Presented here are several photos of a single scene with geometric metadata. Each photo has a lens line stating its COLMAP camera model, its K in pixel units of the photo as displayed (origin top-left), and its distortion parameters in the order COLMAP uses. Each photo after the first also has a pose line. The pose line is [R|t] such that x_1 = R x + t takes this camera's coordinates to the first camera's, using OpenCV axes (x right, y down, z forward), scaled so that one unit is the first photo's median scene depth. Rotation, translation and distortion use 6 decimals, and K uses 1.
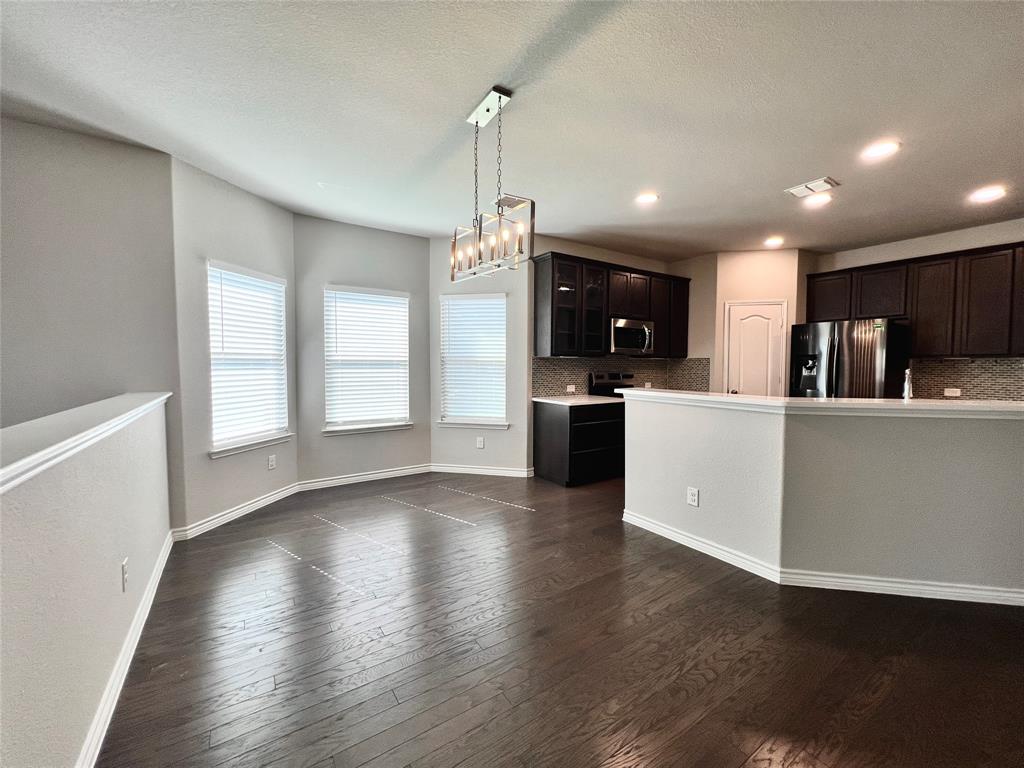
lens RADIAL K [[409.1, 0, 505.5], [0, 409.1, 378.9], [0, 0, 1]] dist [0.012313, 0.000298]
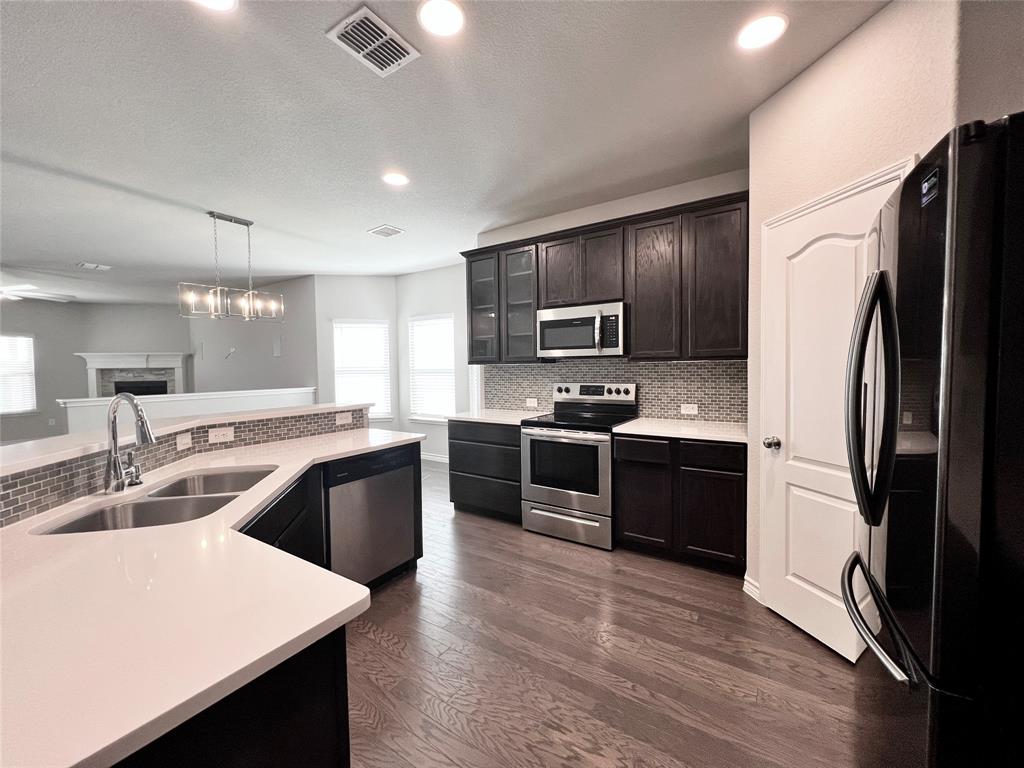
lens RADIAL K [[409.1, 0, 508.1], [0, 409.1, 382.4], [0, 0, 1]] dist [0.012313, 0.000298]
pose [[0.384115, 0.022948, -0.923000, 0.949119], [-0.030284, 0.999466, 0.012246, -0.027002], [0.922789, 0.023249, 0.384605, 0.694798]]
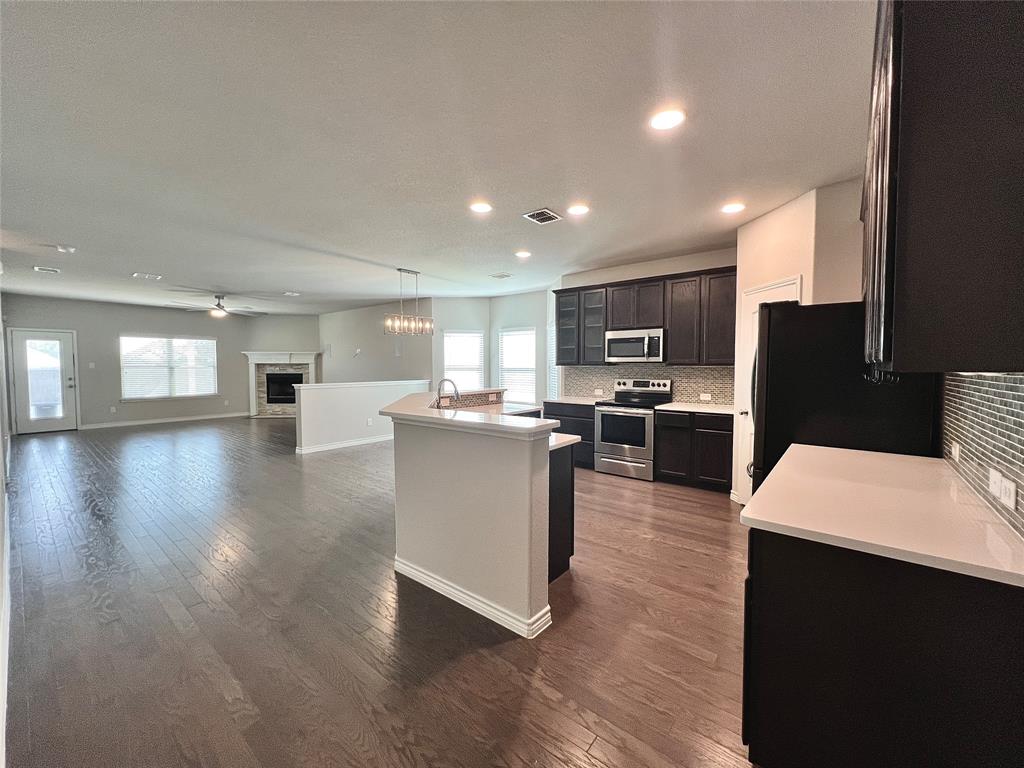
lens RADIAL K [[409.1, 0, 512.3], [0, 409.1, 382.2], [0, 0, 1]] dist [0.012313, 0.000298]
pose [[0.303762, 0.034528, -0.952122, 1.305818], [-0.045087, 0.998744, 0.021834, -0.021307], [0.951680, 0.036296, 0.304938, 0.426266]]
